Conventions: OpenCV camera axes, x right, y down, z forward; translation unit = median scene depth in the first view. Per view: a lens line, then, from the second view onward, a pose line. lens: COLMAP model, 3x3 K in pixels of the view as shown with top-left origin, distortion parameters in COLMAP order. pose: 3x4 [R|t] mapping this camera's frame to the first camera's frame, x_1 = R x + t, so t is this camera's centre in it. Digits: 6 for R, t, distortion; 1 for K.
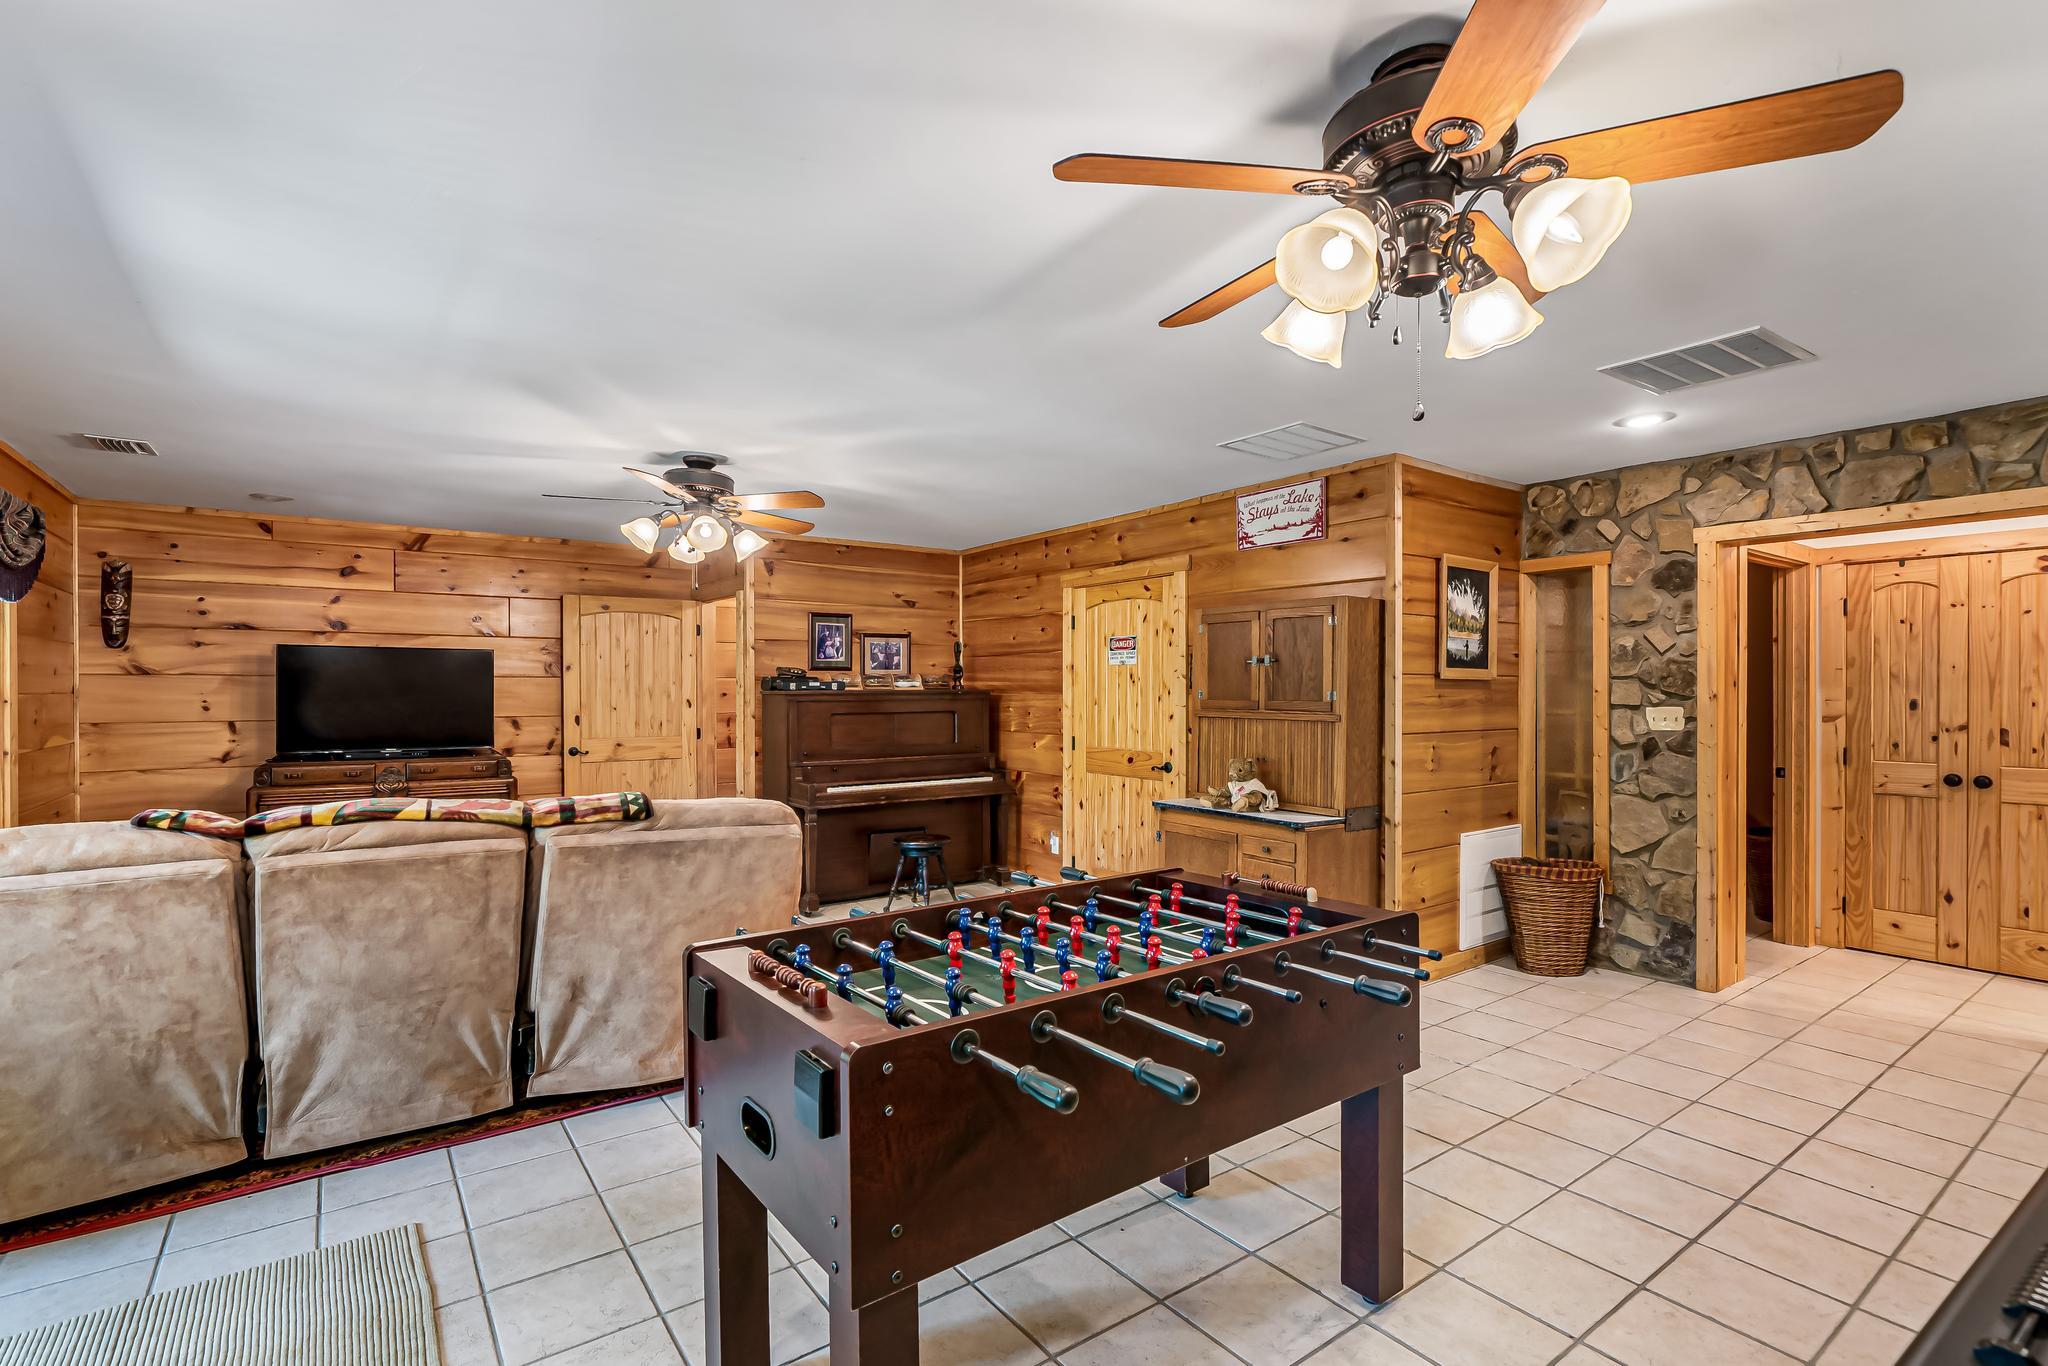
lens RADIAL K [[954.8, 0, 1008.9], [0, 954.8, 691.6], [0, 0, 1]] dist [-0.015229, 0.000374]
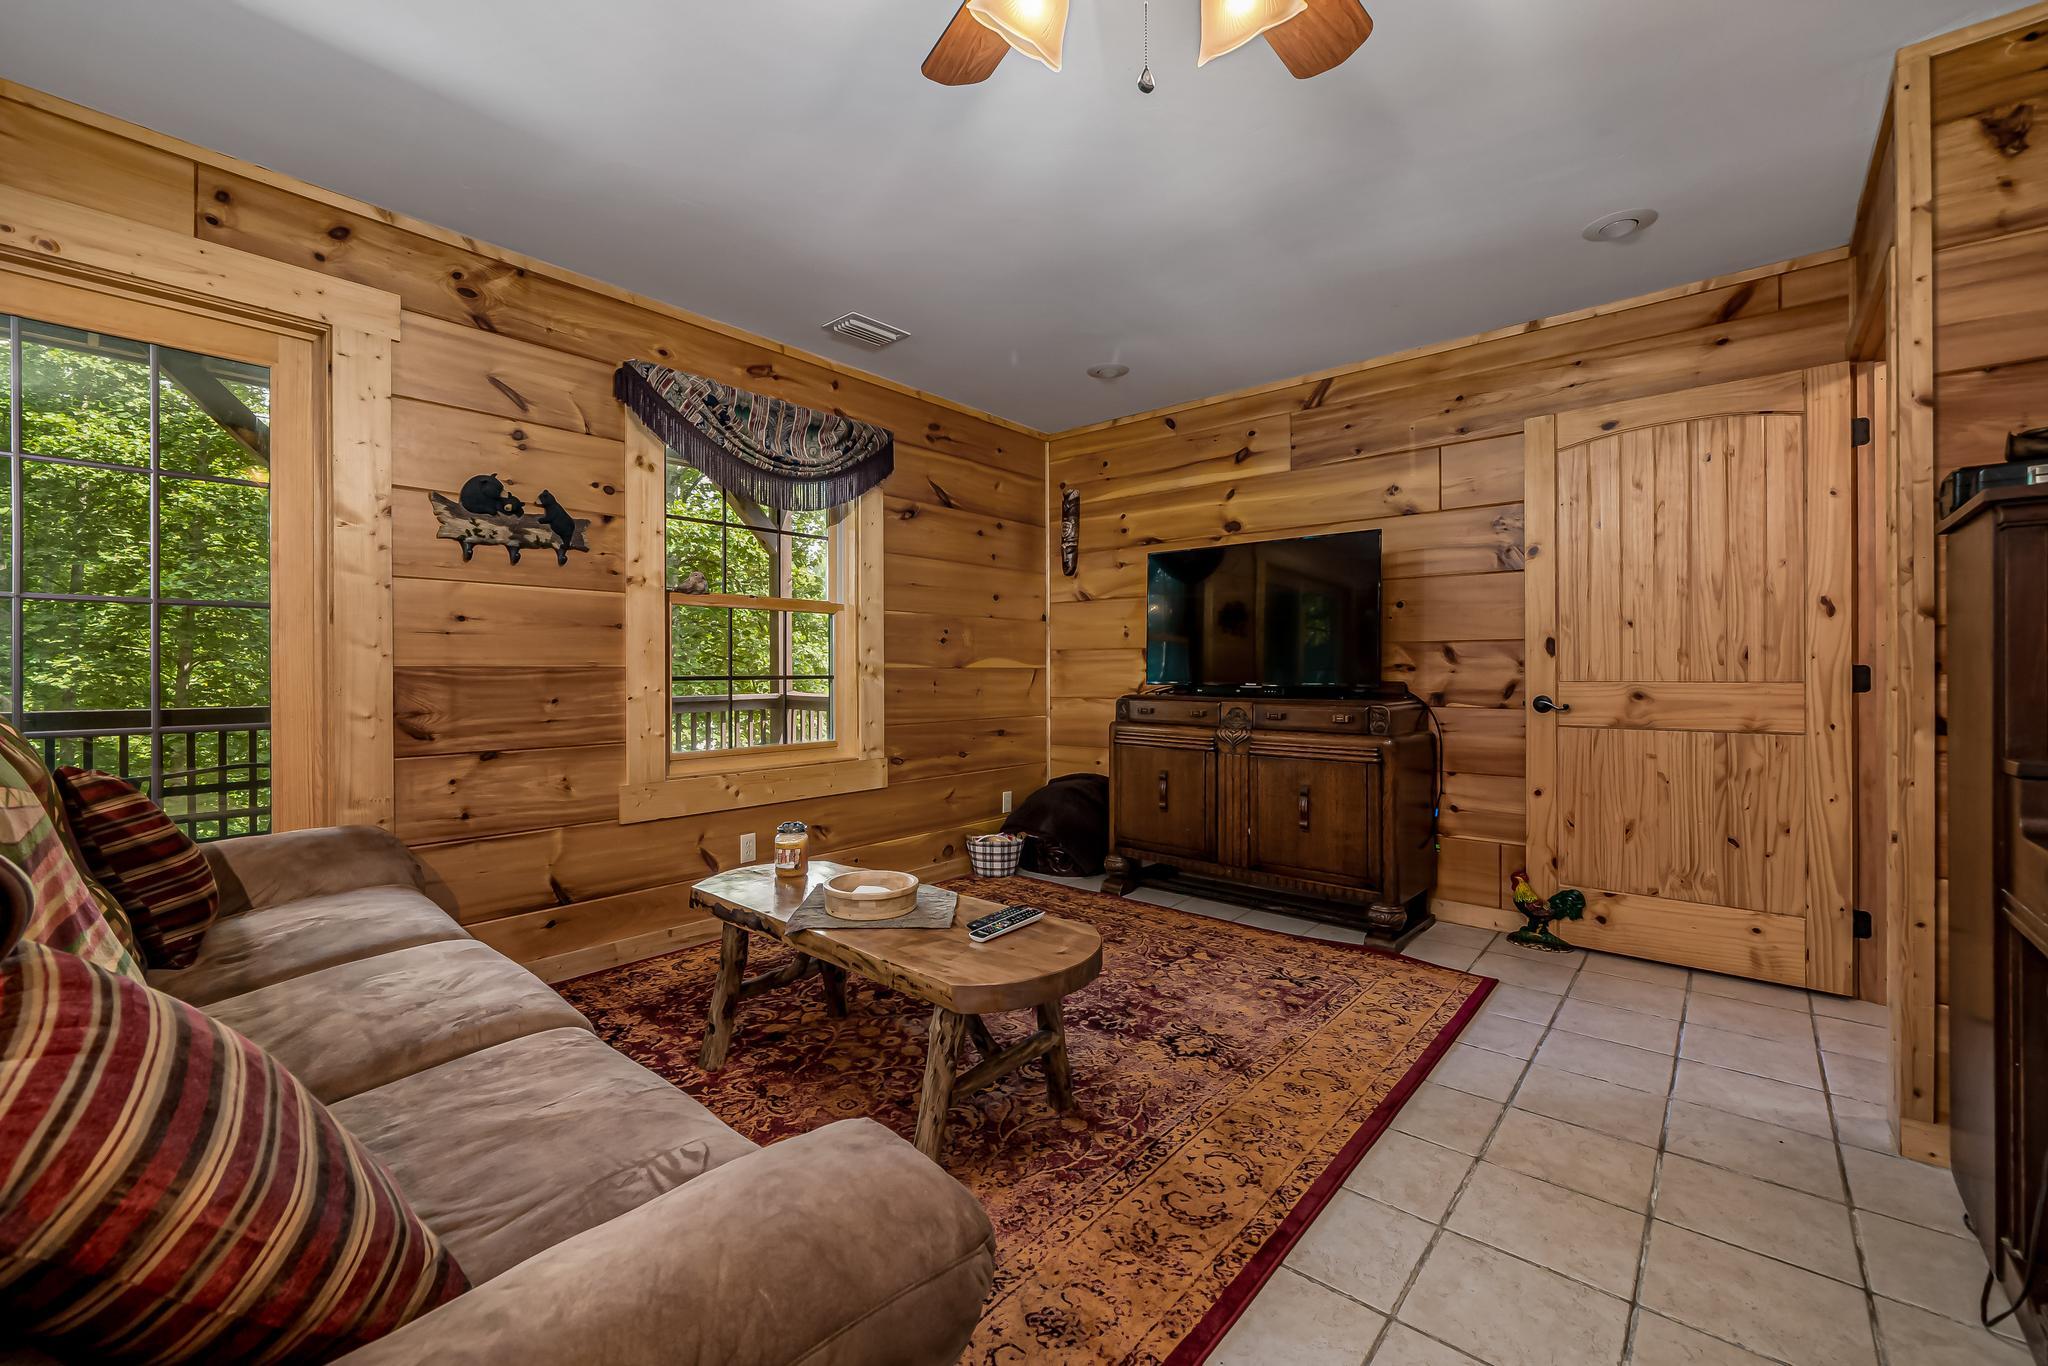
lens RADIAL K [[844.9, 0, 1023.8], [0, 844.9, 669.0], [0, 0, 1]] dist [-0.008532, 0.000122]
pose [[0.250407, 0.001555, -0.968139, -0.077889], [-0.003792, 0.999993, 0.000625, 0.051638], [0.968133, 0.003515, 0.250411, 0.698822]]
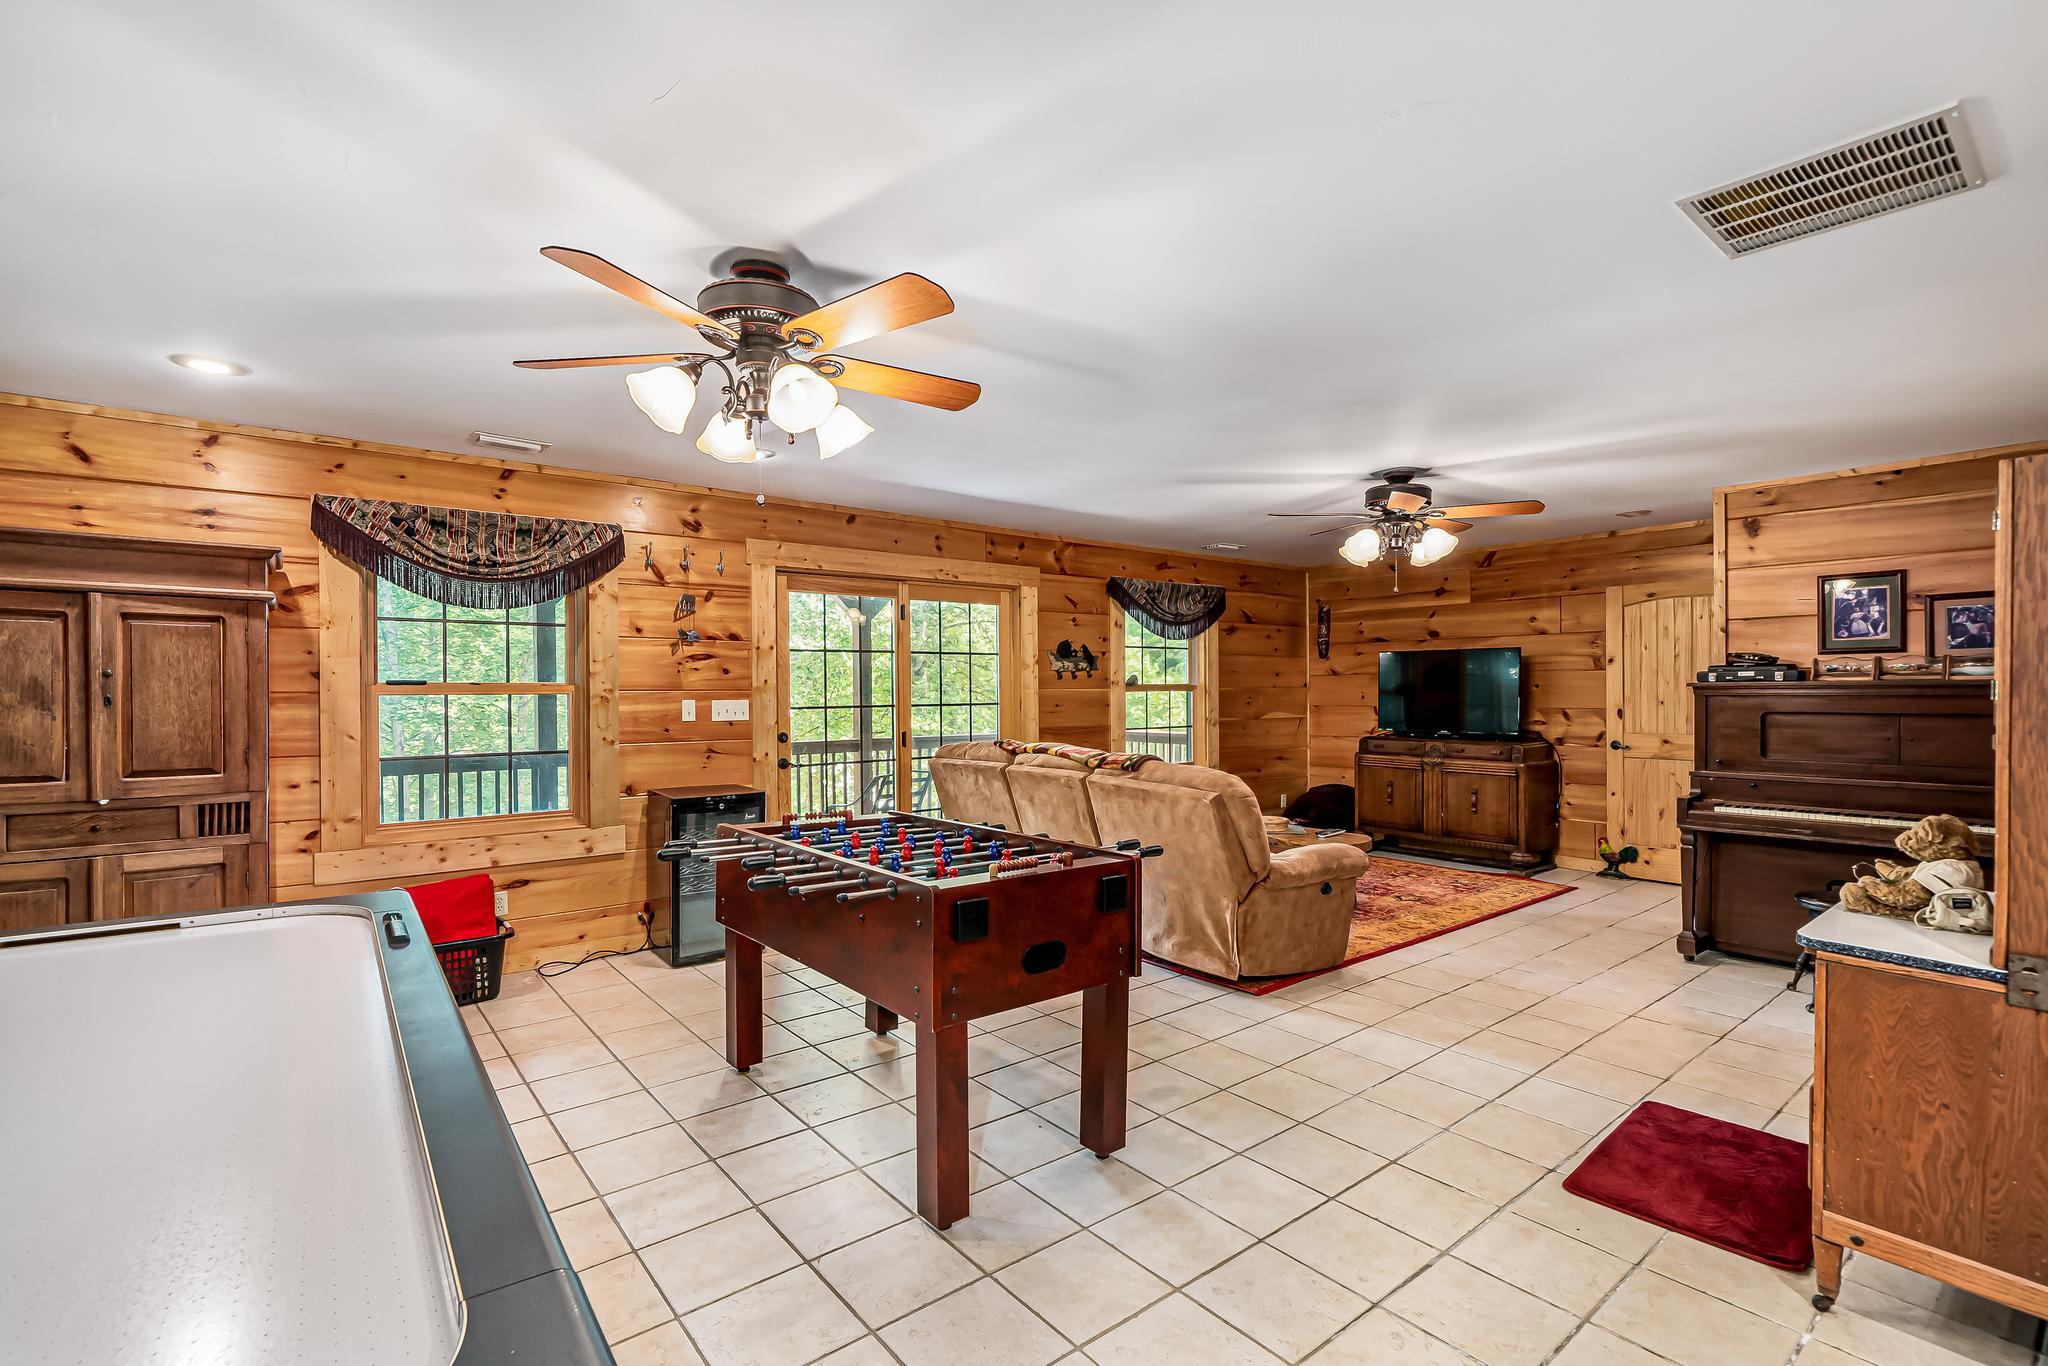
lens RADIAL K [[903.5, 0, 999.2], [0, 903.5, 700.5], [0, 0, 1]] dist [-0.000248, -0.000042]
pose [[0.027366, 0.013338, -0.999536, 0.544292], [0.004984, 0.999897, 0.013480, 0.000977], [0.999613, -0.005350, 0.027296, 0.395253]]
